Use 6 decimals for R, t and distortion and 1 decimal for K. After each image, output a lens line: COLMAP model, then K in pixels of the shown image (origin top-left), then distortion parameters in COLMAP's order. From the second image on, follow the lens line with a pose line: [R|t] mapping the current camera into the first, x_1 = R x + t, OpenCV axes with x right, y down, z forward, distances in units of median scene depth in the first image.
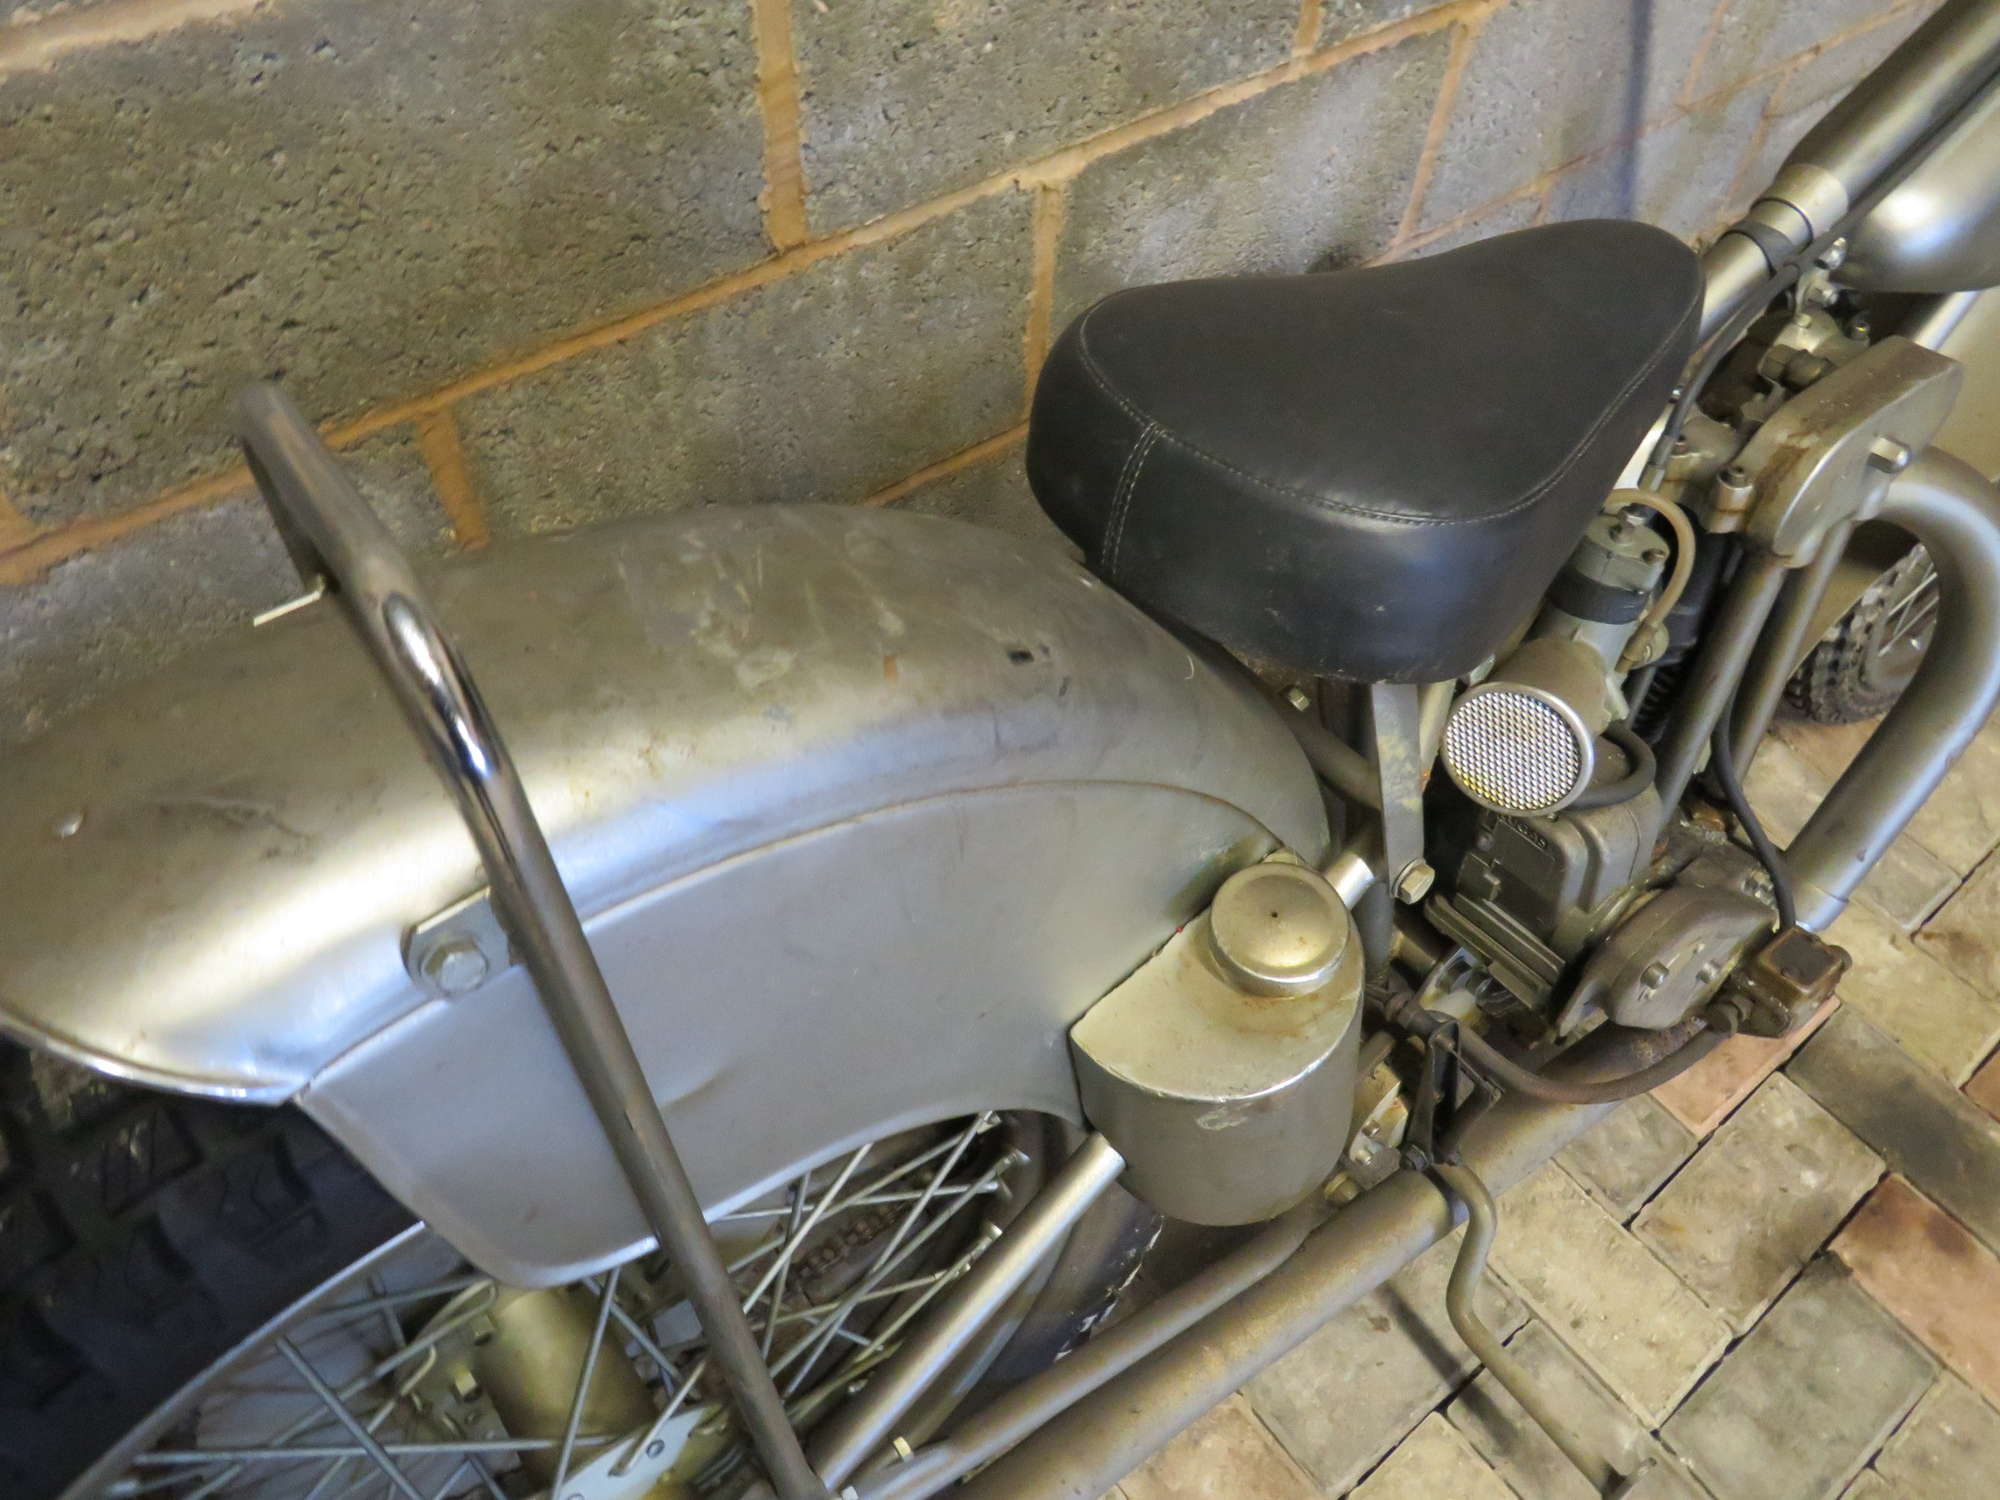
lens RADIAL K [[1407.6, 0, 999.3], [0, 1407.6, 743.6], [0, 0, 1]] dist [-0.029129, 0.006490]
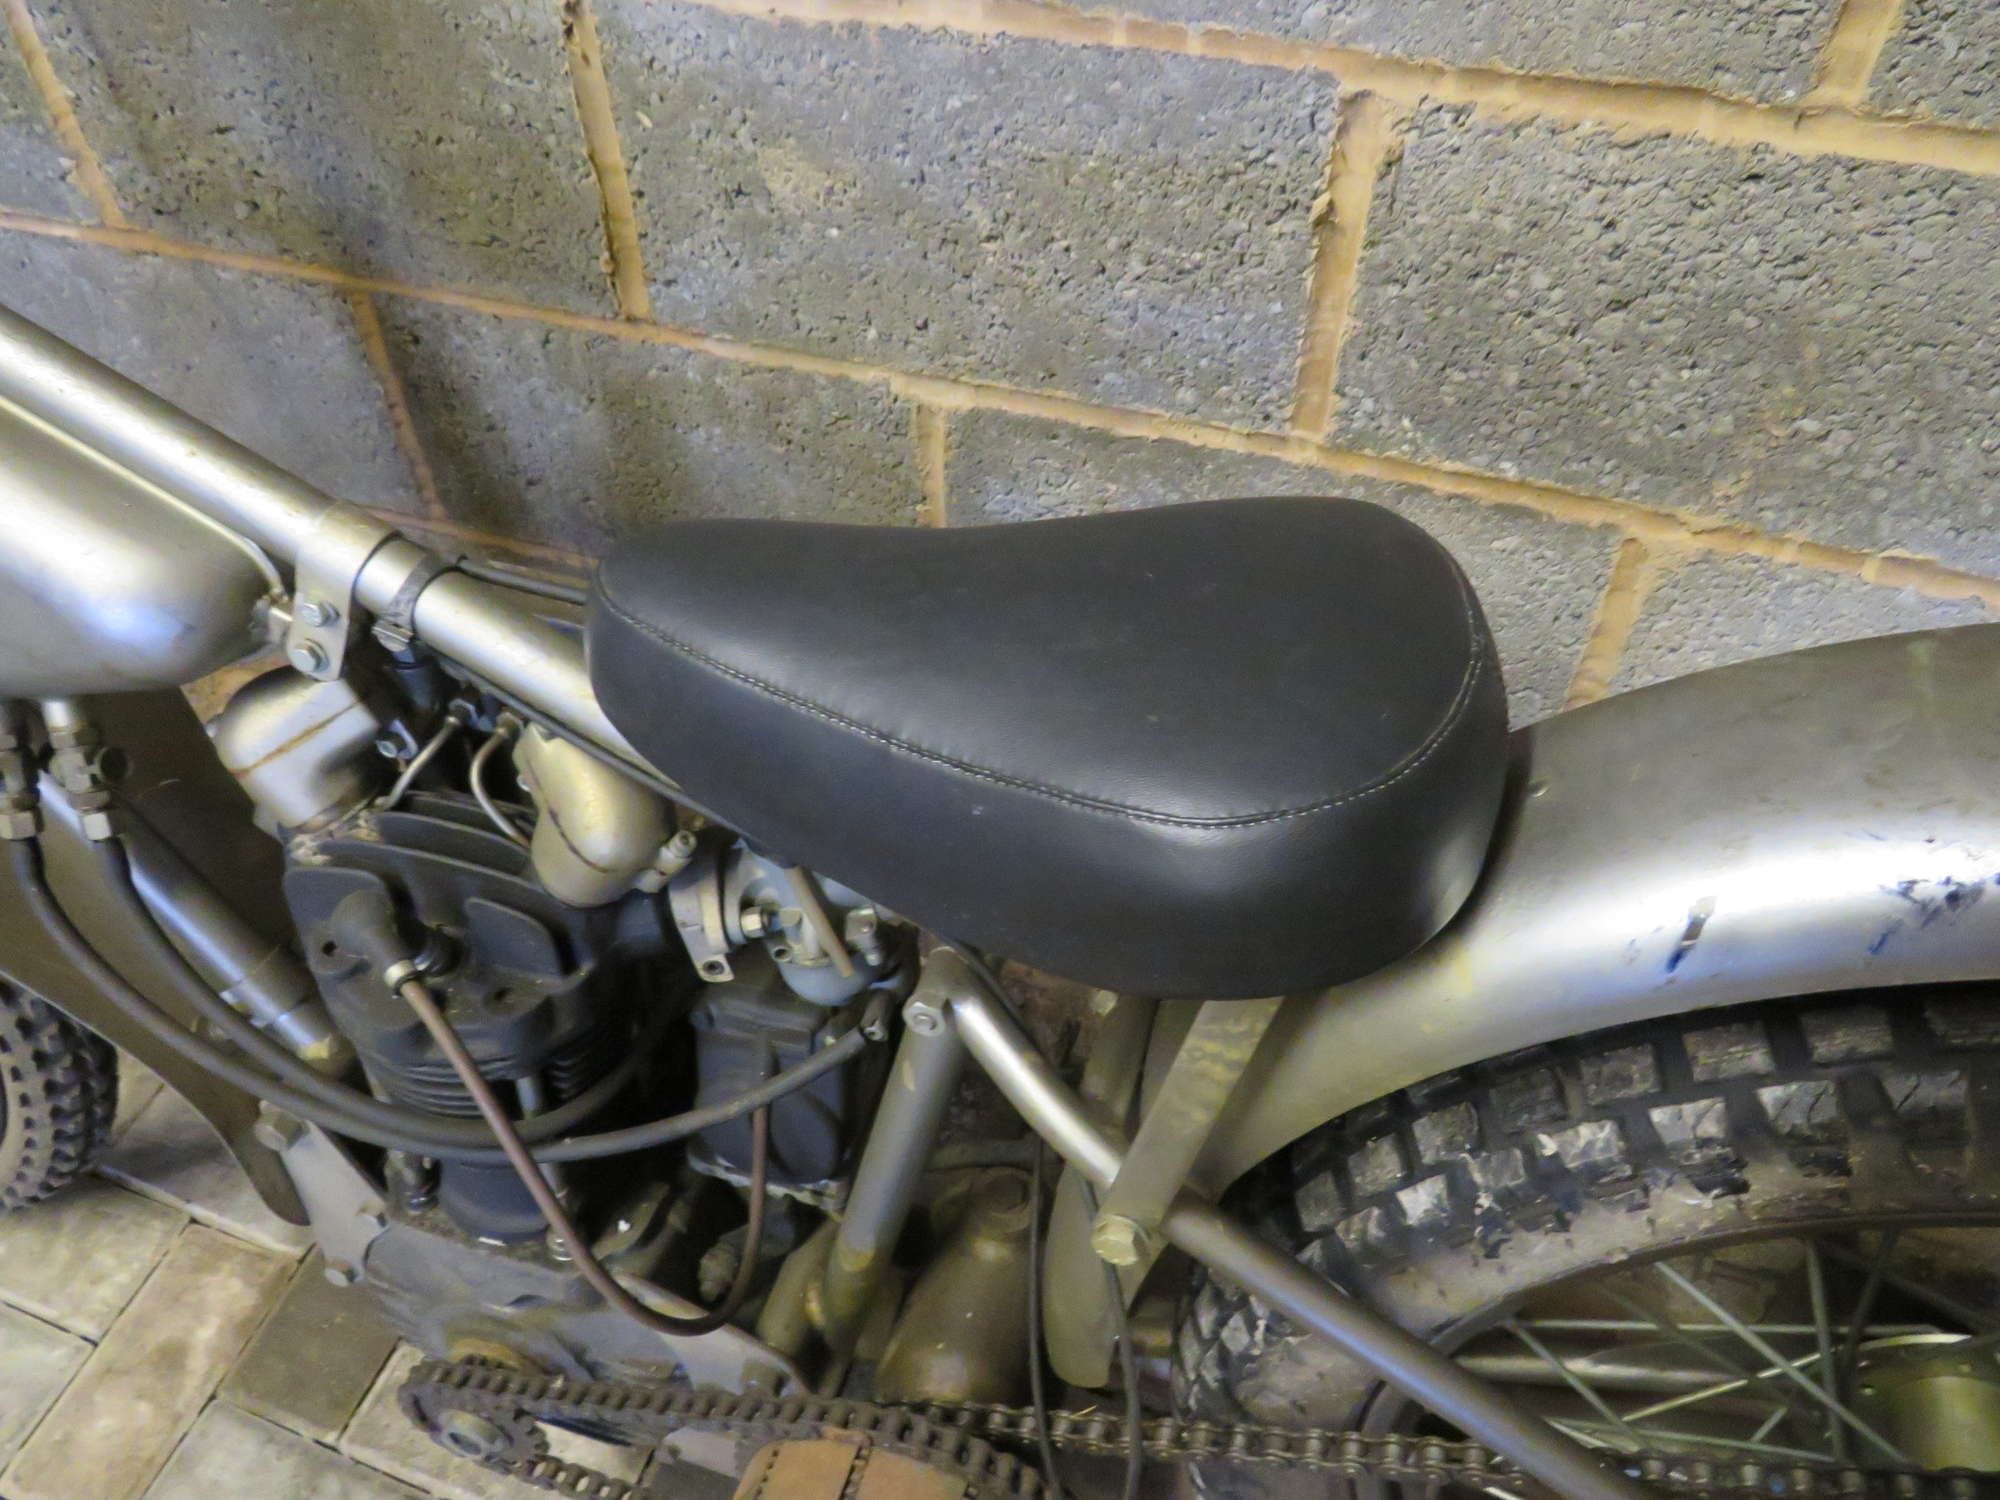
lens RADIAL K [[1407.6, 0, 993.0], [0, 1407.6, 747.9], [0, 0, 1]] dist [-0.029129, 0.006490]
pose [[0.538485, 0.571358, -0.619341, 0.844050], [-0.644601, 0.752696, 0.133935, -0.408650], [0.542700, 0.327106, 0.773614, 0.387368]]
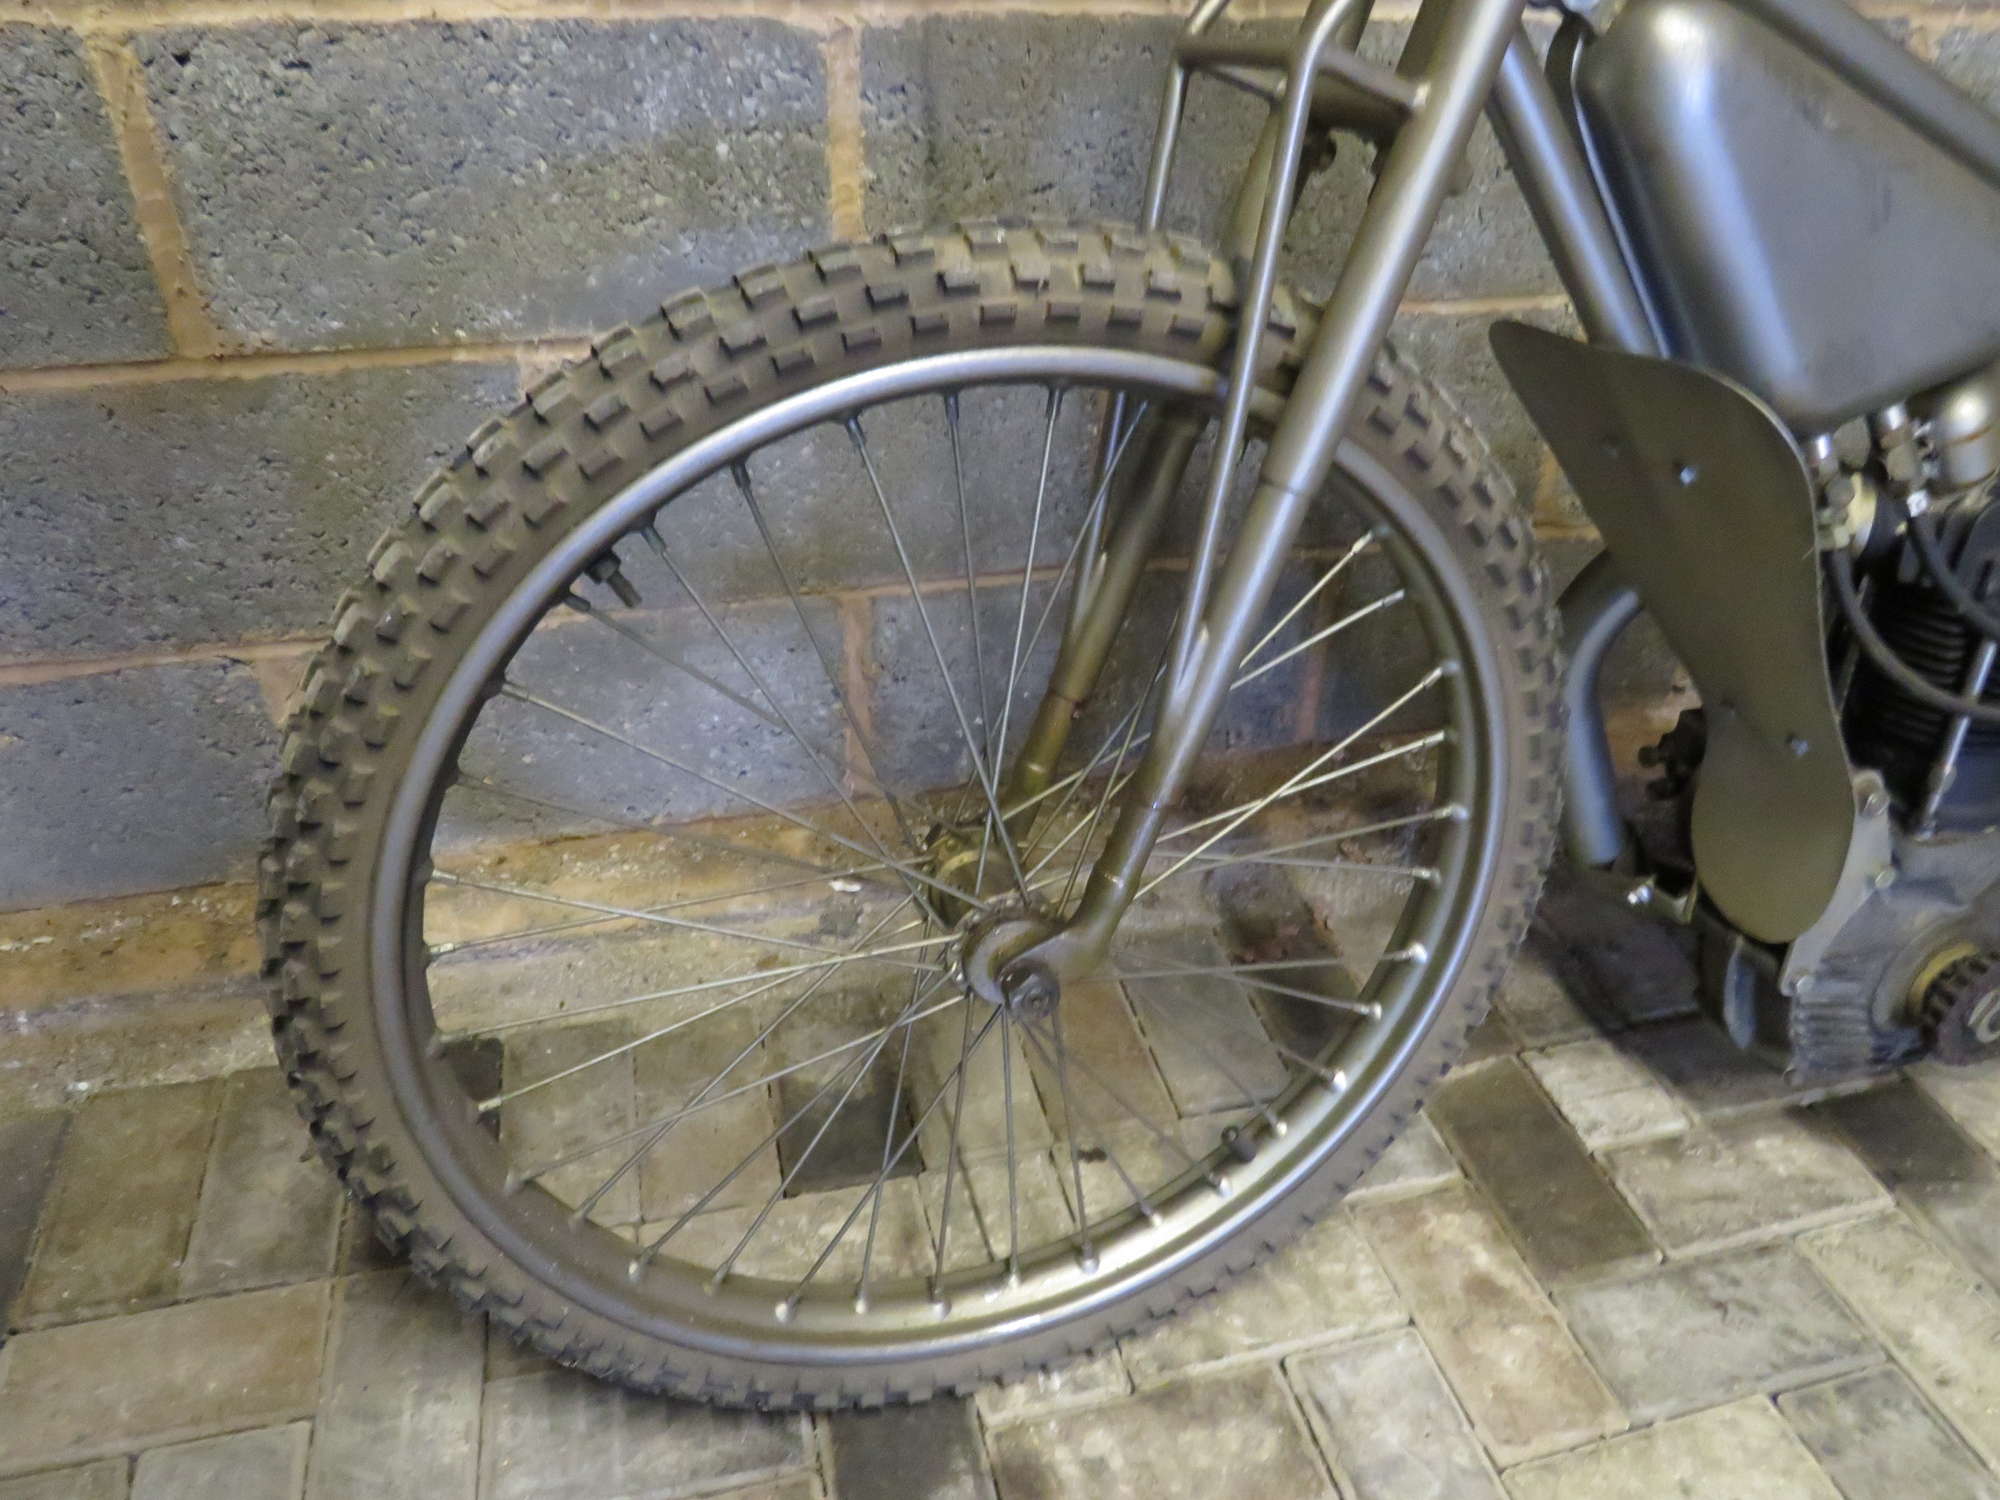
lens RADIAL K [[1407.6, 0, 1001.4], [0, 1407.6, 747.4], [0, 0, 1]] dist [-0.029129, 0.006490]
pose [[0.919771, 0.215908, -0.327728, 0.044600], [-0.306653, 0.916519, -0.256819, 0.486857], [0.244920, 0.336714, 0.909196, -0.168160]]
